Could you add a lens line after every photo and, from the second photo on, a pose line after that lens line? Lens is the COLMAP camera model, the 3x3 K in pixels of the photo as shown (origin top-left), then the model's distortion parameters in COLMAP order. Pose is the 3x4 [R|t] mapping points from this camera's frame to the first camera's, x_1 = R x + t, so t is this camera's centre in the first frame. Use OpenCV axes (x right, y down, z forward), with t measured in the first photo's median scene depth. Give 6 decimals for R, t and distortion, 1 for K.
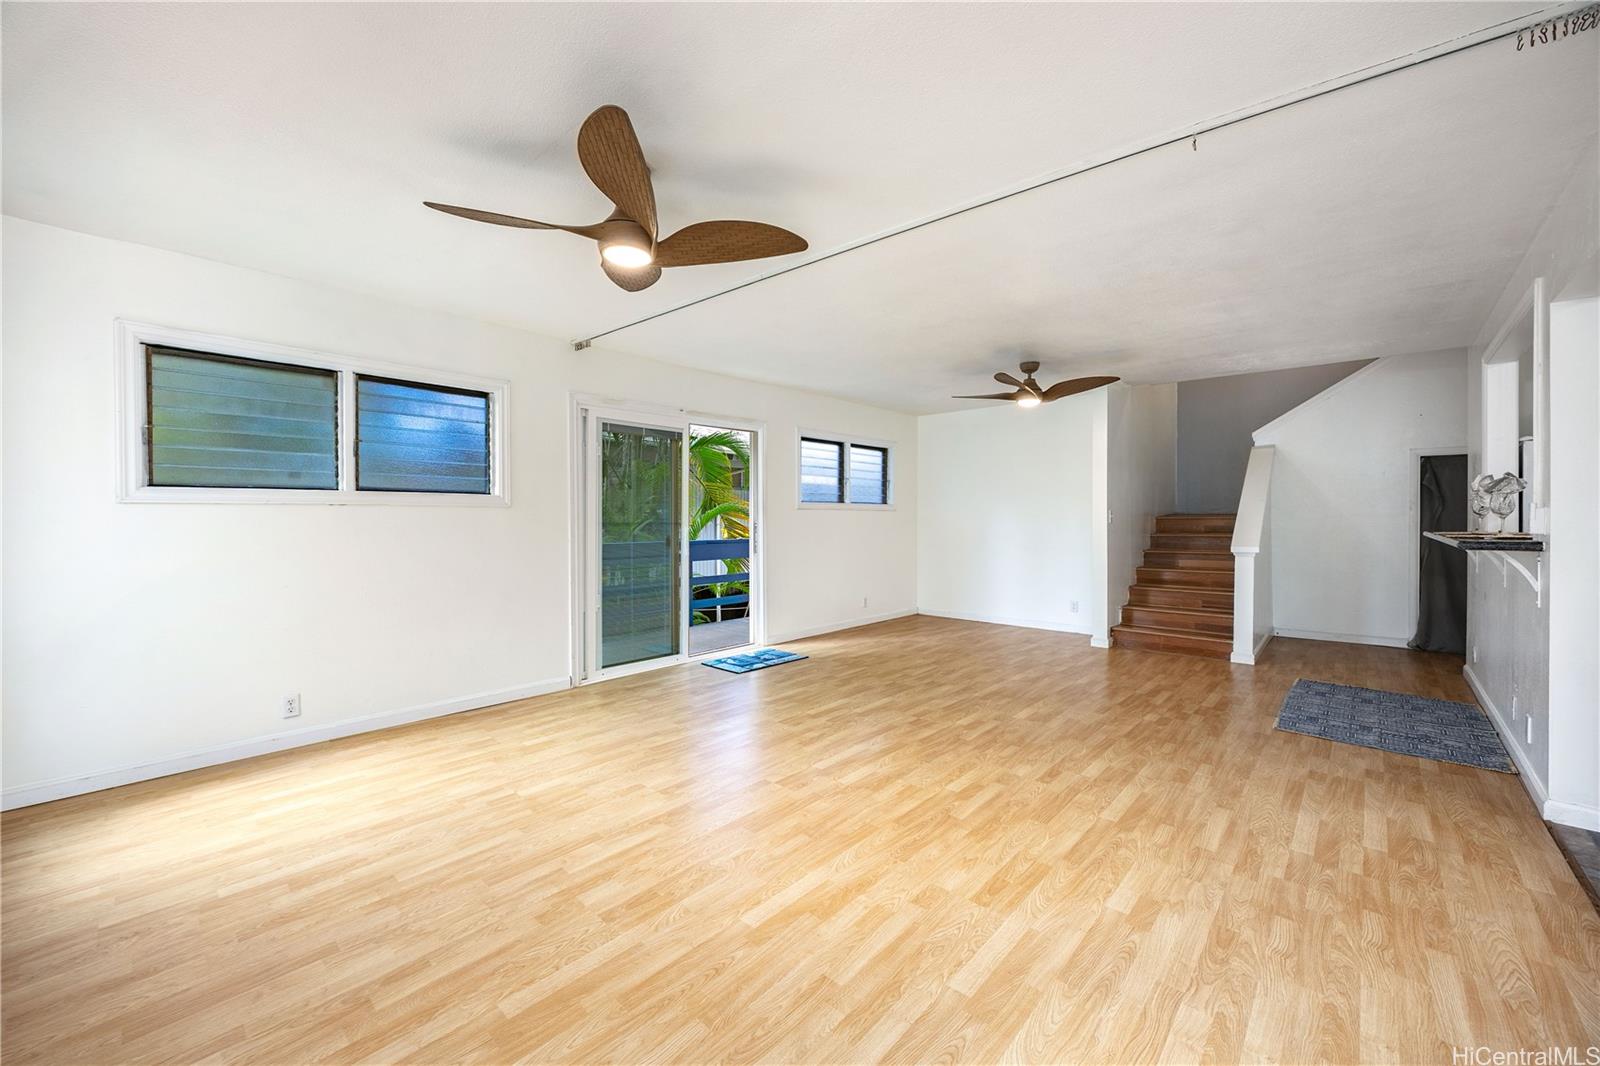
lens RADIAL K [[626.0, 0, 799.2], [0, 626.0, 524.3], [0, 0, 1]] dist [-0.001504, -0.000153]
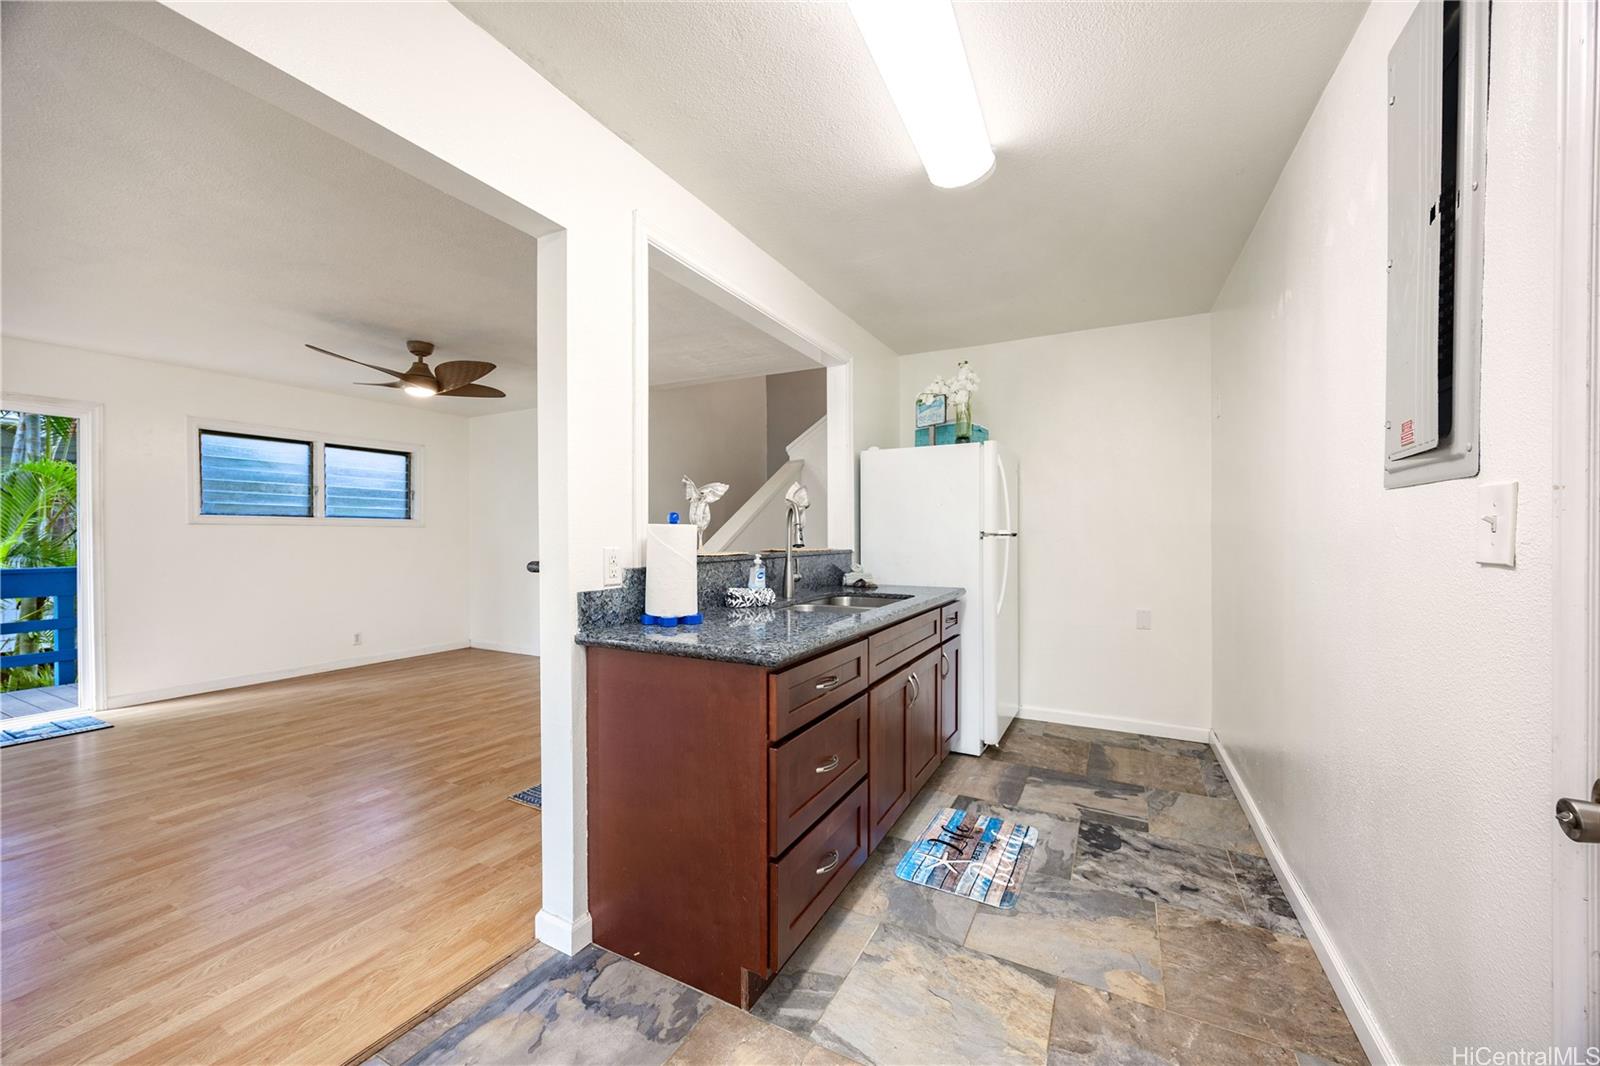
lens RADIAL K [[626.0, 0, 790.2], [0, 626.0, 537.7], [0, 0, 1]] dist [-0.001504, -0.000153]
pose [[0.960995, -0.002767, 0.276552, 0.462937], [0.005059, 0.999959, -0.007574, 0.001481], [-0.276520, 0.008678, 0.960969, 0.070666]]
